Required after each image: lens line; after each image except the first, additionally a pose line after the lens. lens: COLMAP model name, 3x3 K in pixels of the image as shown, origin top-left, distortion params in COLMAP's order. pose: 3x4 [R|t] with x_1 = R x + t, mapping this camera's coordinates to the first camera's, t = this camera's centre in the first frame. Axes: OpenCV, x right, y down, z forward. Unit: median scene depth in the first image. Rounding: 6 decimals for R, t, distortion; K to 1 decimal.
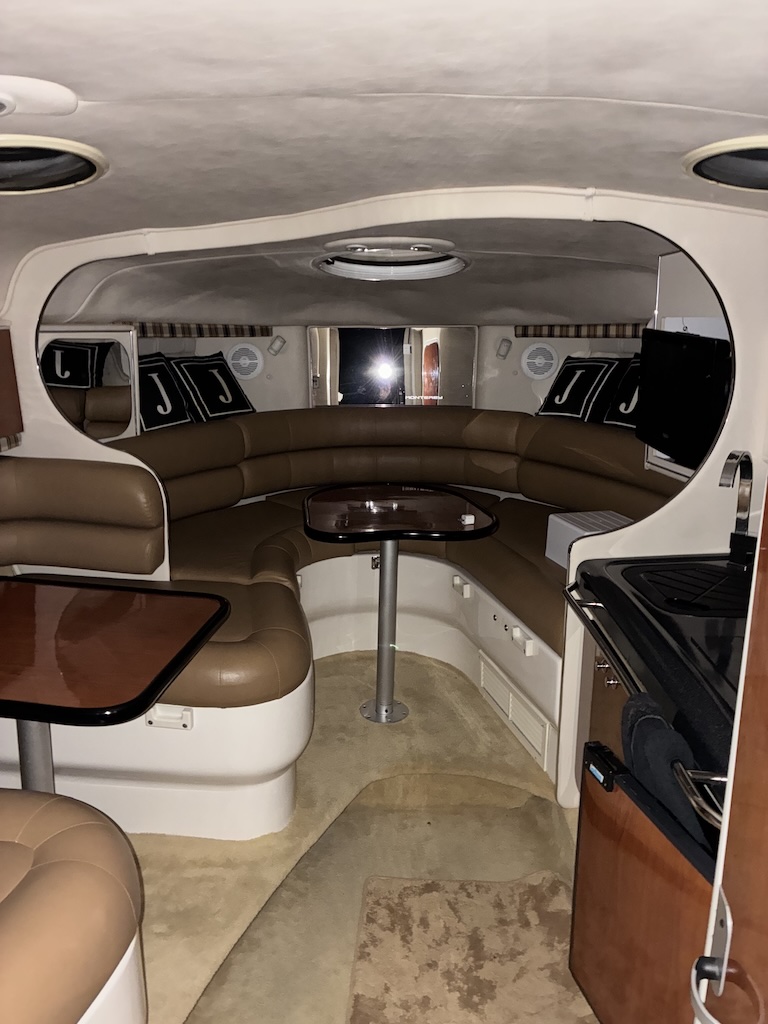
lens RADIAL K [[773.1, 0, 355.5], [0, 773.1, 515.4], [0, 0, 1]] dist [-0.000467, 0.001281]
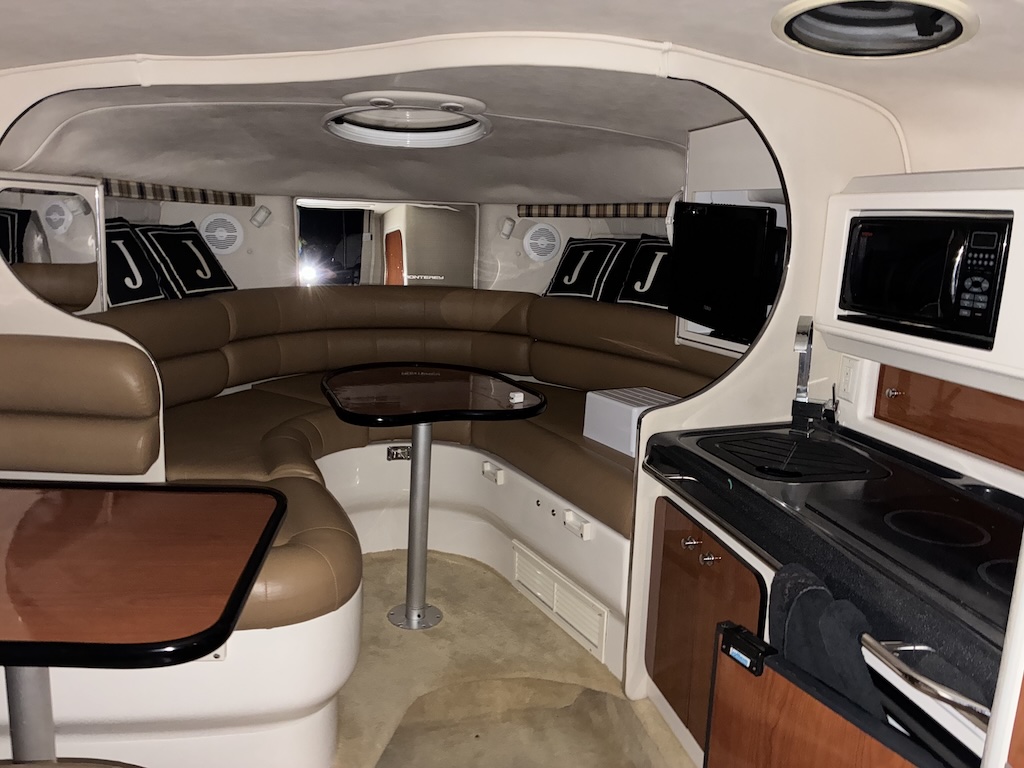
lens RADIAL K [[782.2, 0, 505.0], [0, 782.2, 382.7], [0, 0, 1]] dist [0.026290, -0.051246]
pose [[0.965293, -0.019029, 0.260476, -0.086820], [0.029119, 0.998965, -0.034932, 0.015349], [-0.259541, 0.041304, 0.964848, 0.074425]]
